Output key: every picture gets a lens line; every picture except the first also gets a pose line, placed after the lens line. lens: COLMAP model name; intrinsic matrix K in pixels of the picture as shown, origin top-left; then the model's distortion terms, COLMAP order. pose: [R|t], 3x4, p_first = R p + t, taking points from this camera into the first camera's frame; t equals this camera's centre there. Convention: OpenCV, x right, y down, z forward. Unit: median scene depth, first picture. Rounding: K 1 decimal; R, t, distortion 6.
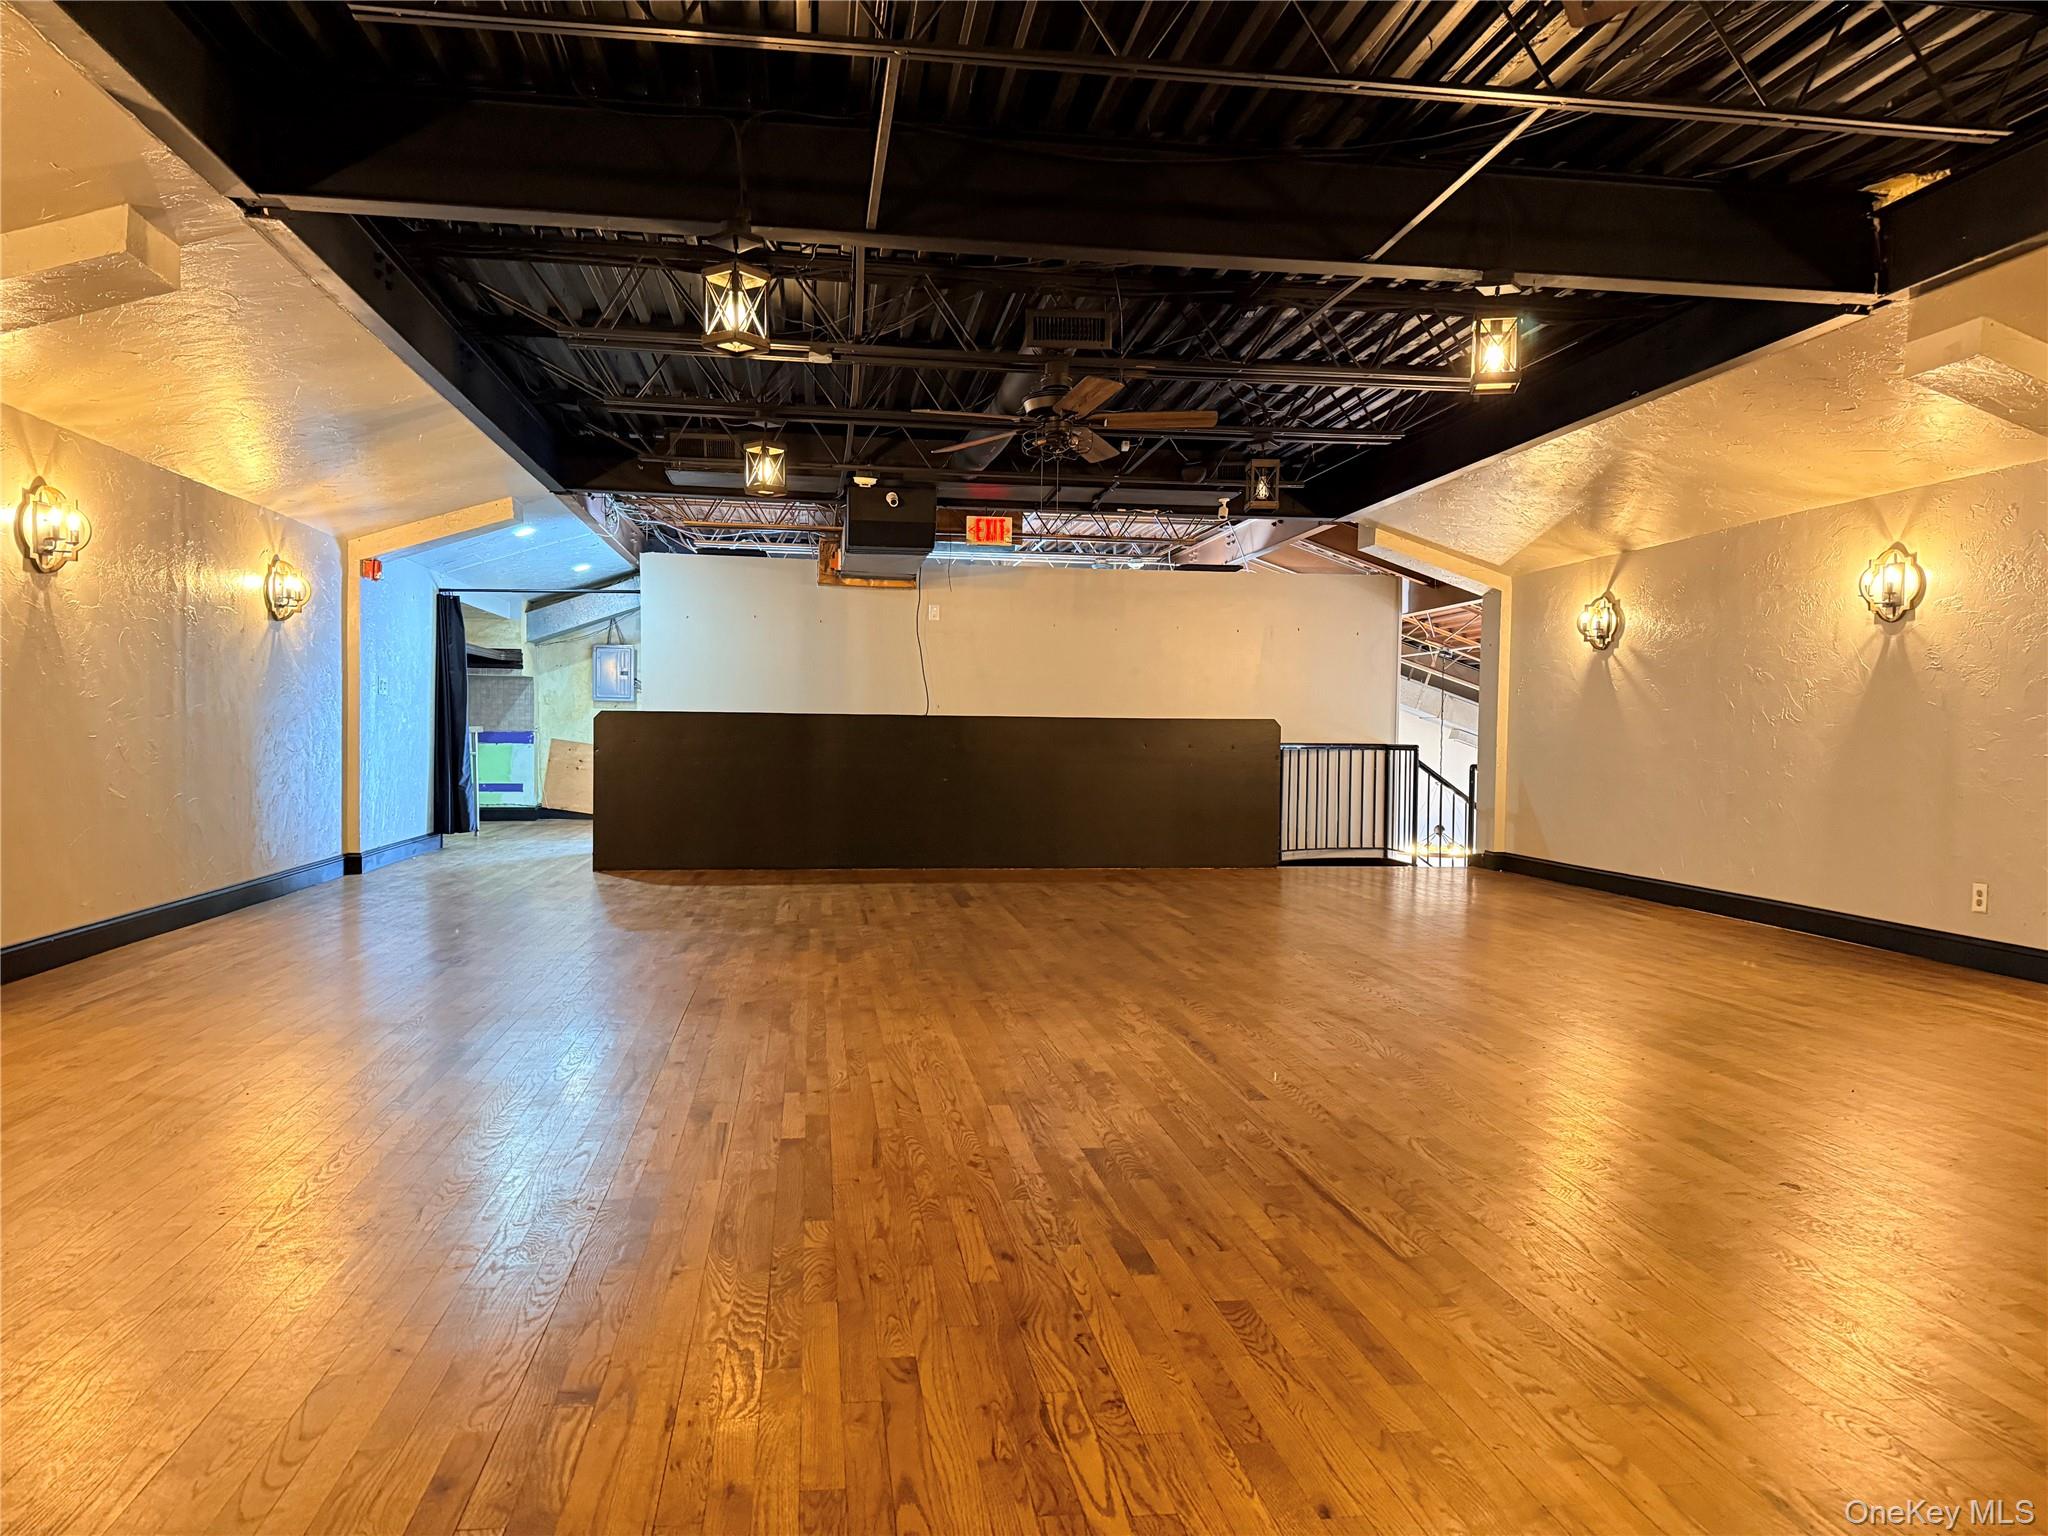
lens RADIAL K [[1449.2, 0, 1025.3], [0, 1449.2, 763.6], [0, 0, 1]] dist [-0.003701, -0.000644]
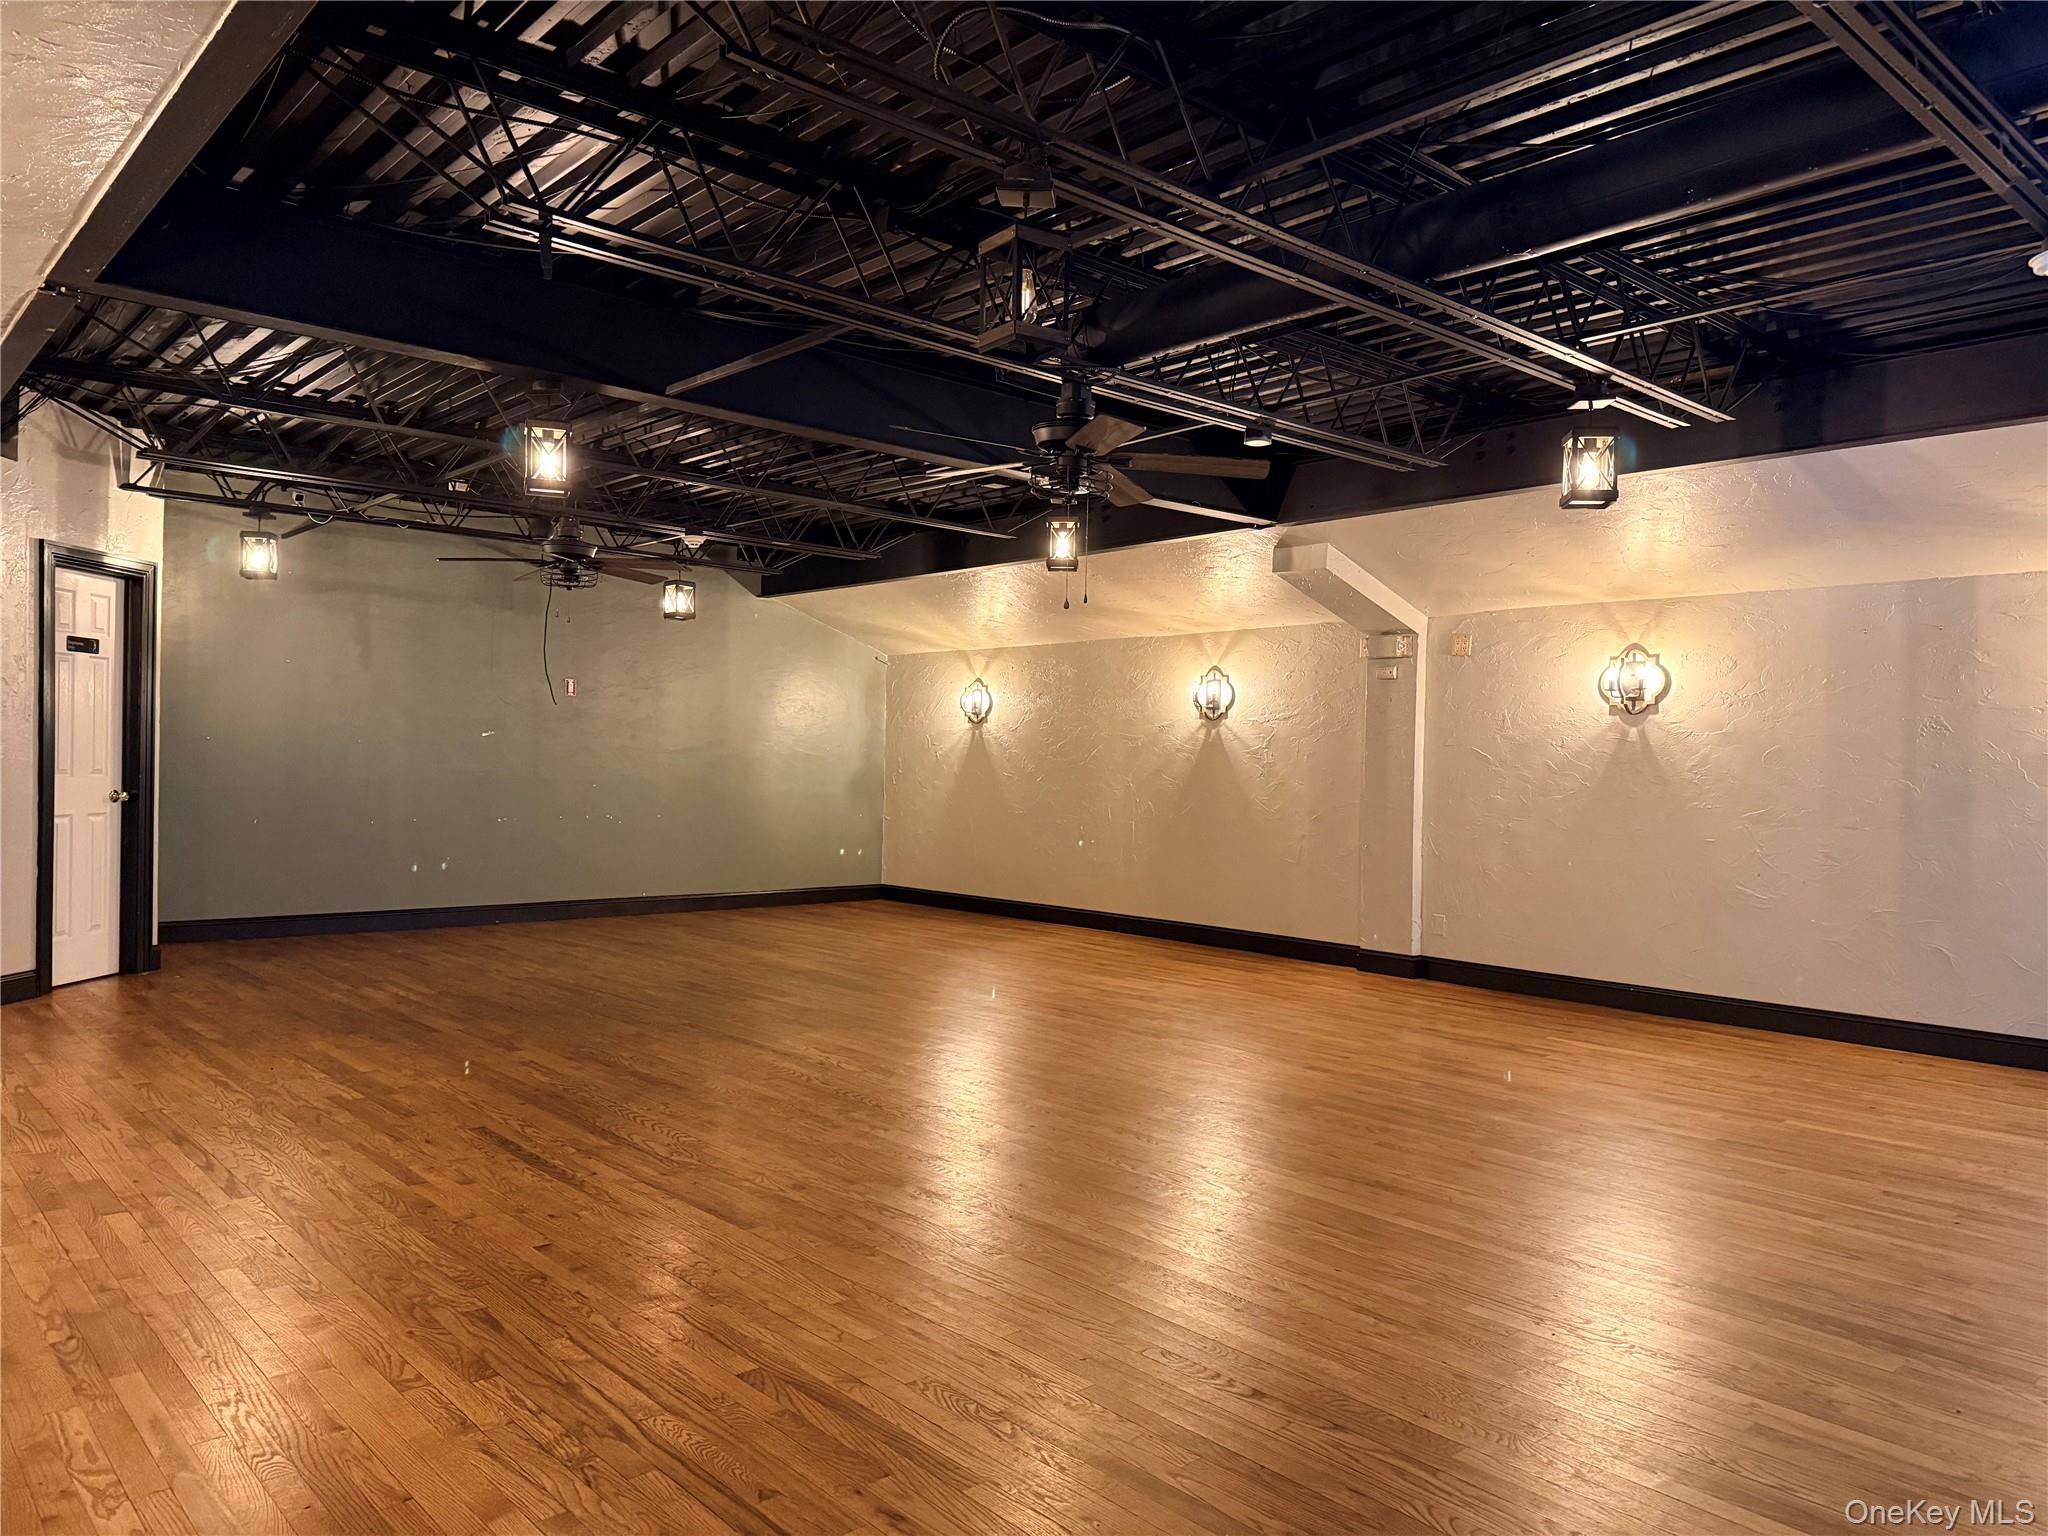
lens RADIAL K [[1449.2, 0, 1021.8], [0, 1449.2, 768.4], [0, 0, 1]] dist [-0.003701, -0.000644]
pose [[0.835524, 0.016161, 0.549217, -0.362410], [-0.006954, 0.999798, -0.018842, -0.020558], [-0.549410, 0.011924, 0.835468, -0.111890]]
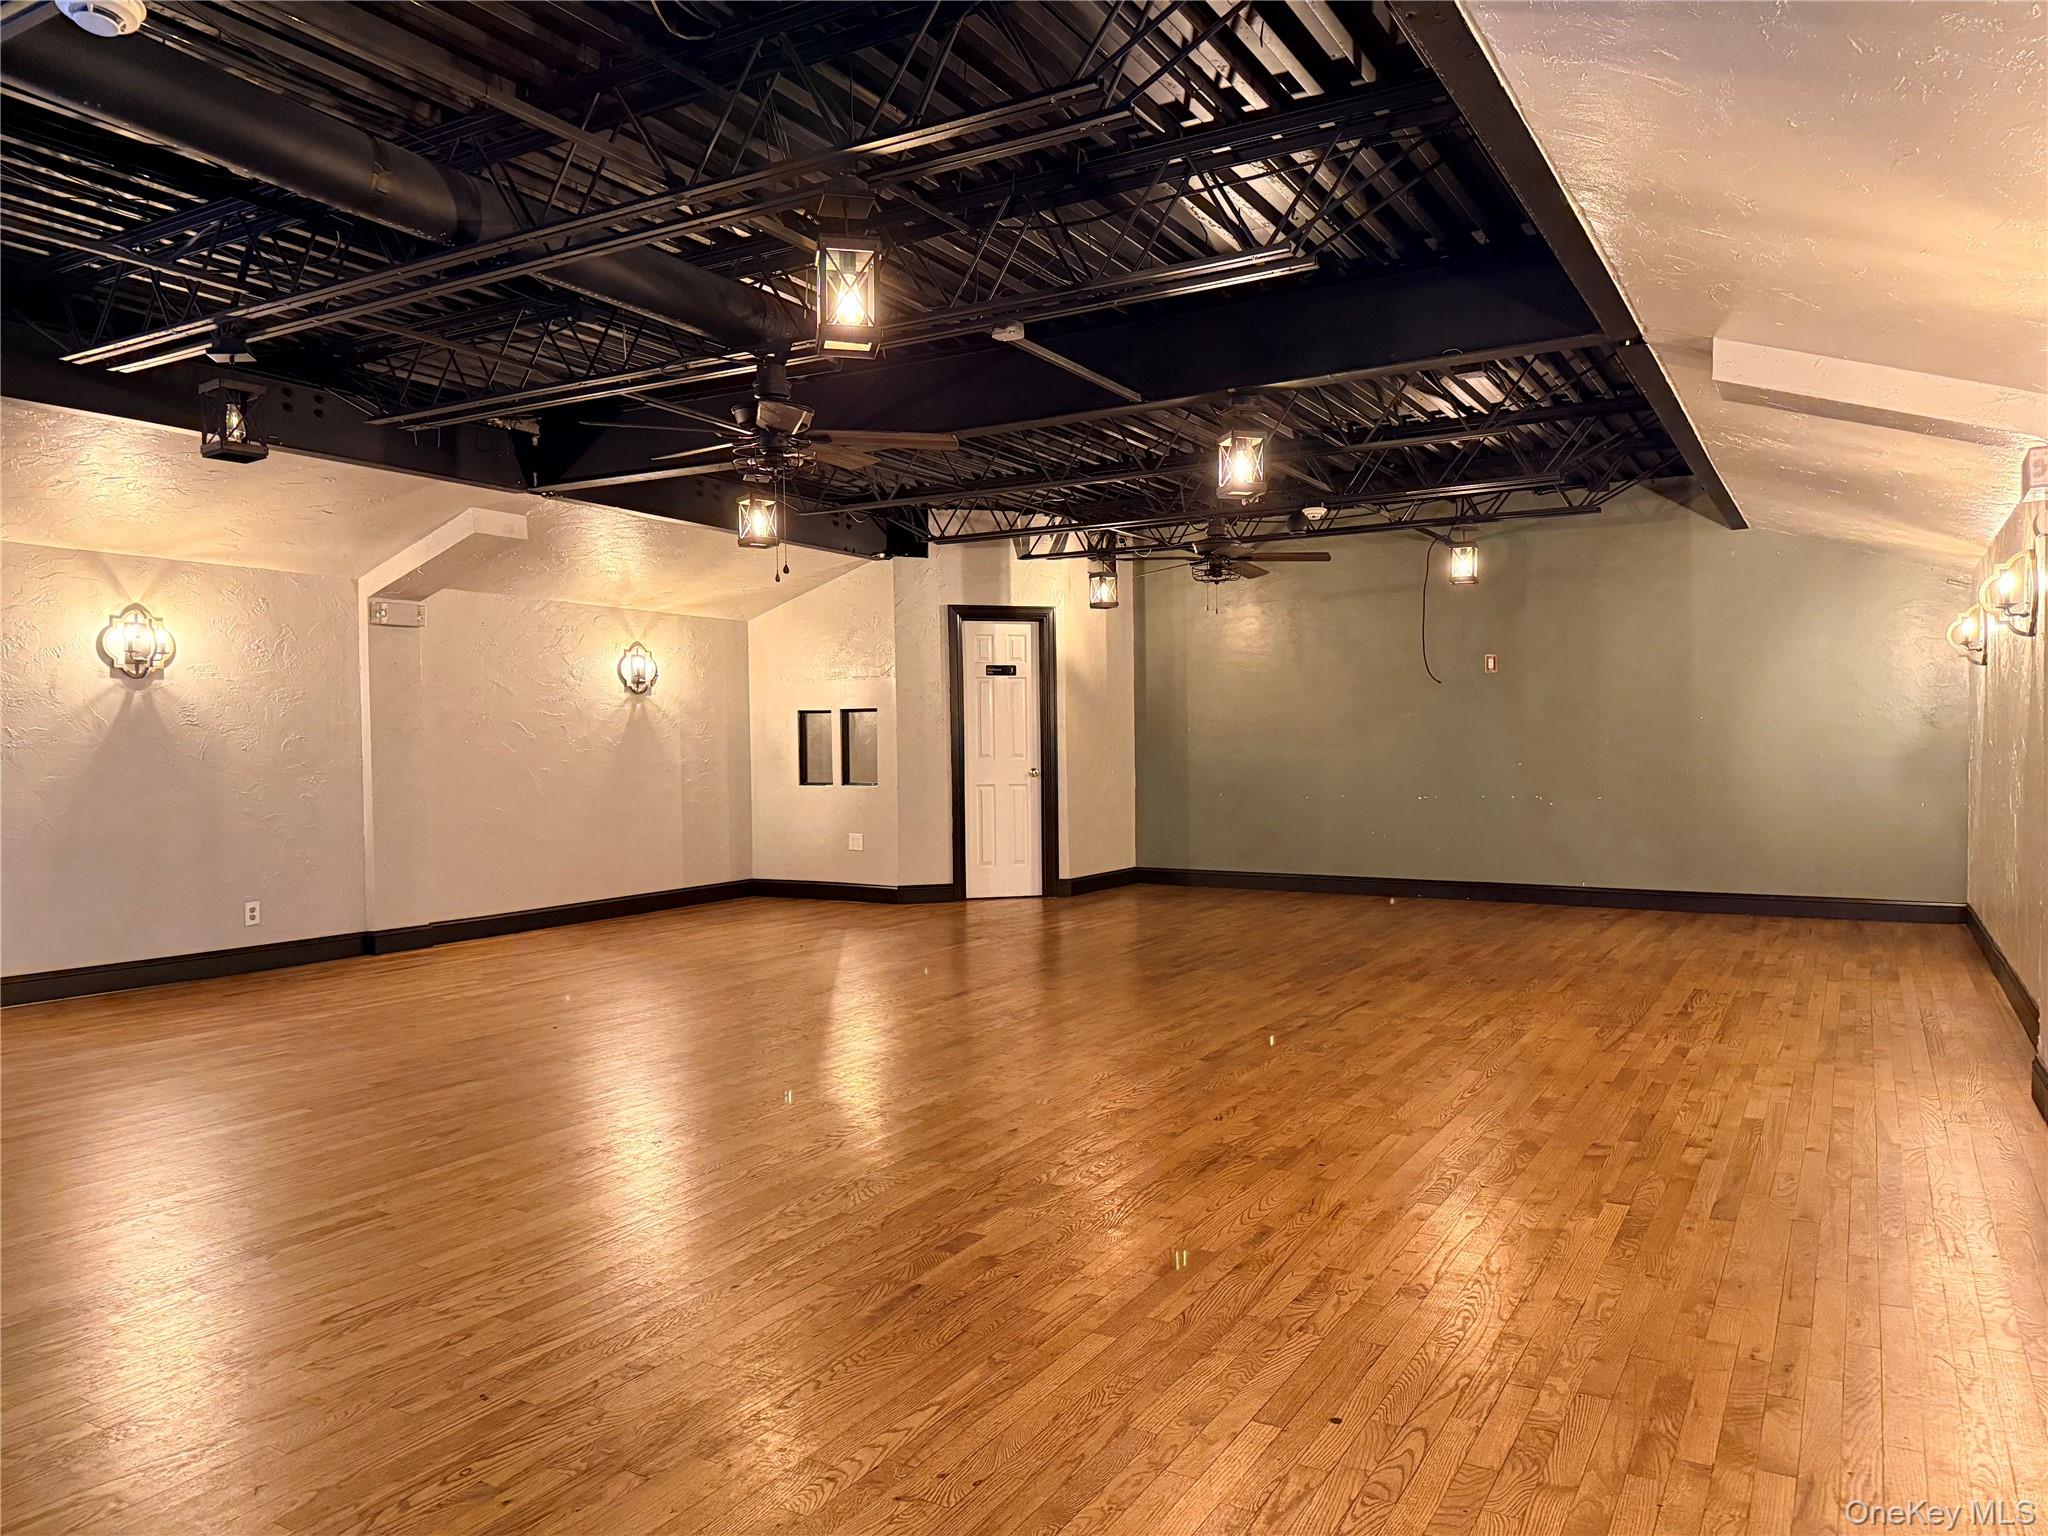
lens RADIAL K [[1449.2, 0, 1025.7], [0, 1449.2, 775.7], [0, 0, 1]] dist [-0.003701, -0.000644]
pose [[-0.783137, -0.008401, 0.621793, -0.574031], [0.022995, 0.998834, 0.042458, -0.056929], [-0.621424, 0.047548, -0.782030, 1.436182]]
